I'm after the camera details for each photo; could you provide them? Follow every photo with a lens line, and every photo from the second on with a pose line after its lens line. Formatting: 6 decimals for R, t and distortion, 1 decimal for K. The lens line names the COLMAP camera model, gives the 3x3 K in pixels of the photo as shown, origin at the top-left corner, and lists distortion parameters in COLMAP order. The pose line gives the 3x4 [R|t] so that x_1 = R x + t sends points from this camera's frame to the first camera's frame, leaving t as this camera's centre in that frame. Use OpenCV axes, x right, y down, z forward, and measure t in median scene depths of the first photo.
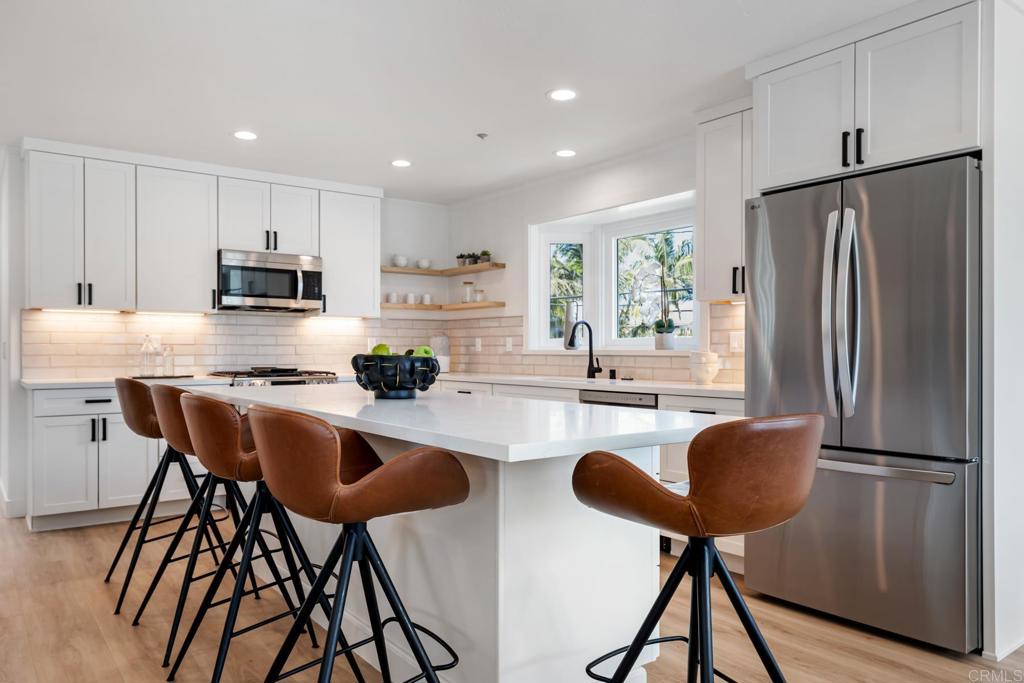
lens RADIAL K [[764.4, 0, 508.6], [0, 764.4, 343.7], [0, 0, 1]] dist [0.049855, 0.000815]
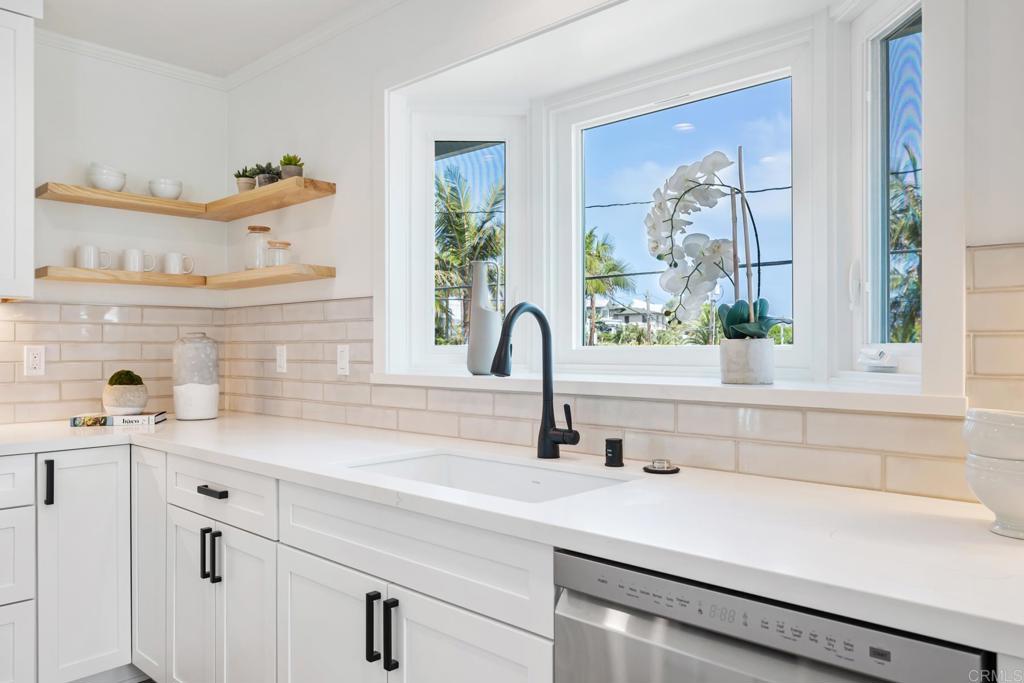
lens RADIAL K [[764.4, 0, 503.6], [0, 764.4, 341.1], [0, 0, 1]] dist [0.049855, 0.000815]
pose [[0.987153, 0.000130, 0.159776, 0.021628], [-0.000093, 1.000000, -0.000239, -0.009947], [-0.159776, 0.000221, 0.987153, 0.525314]]
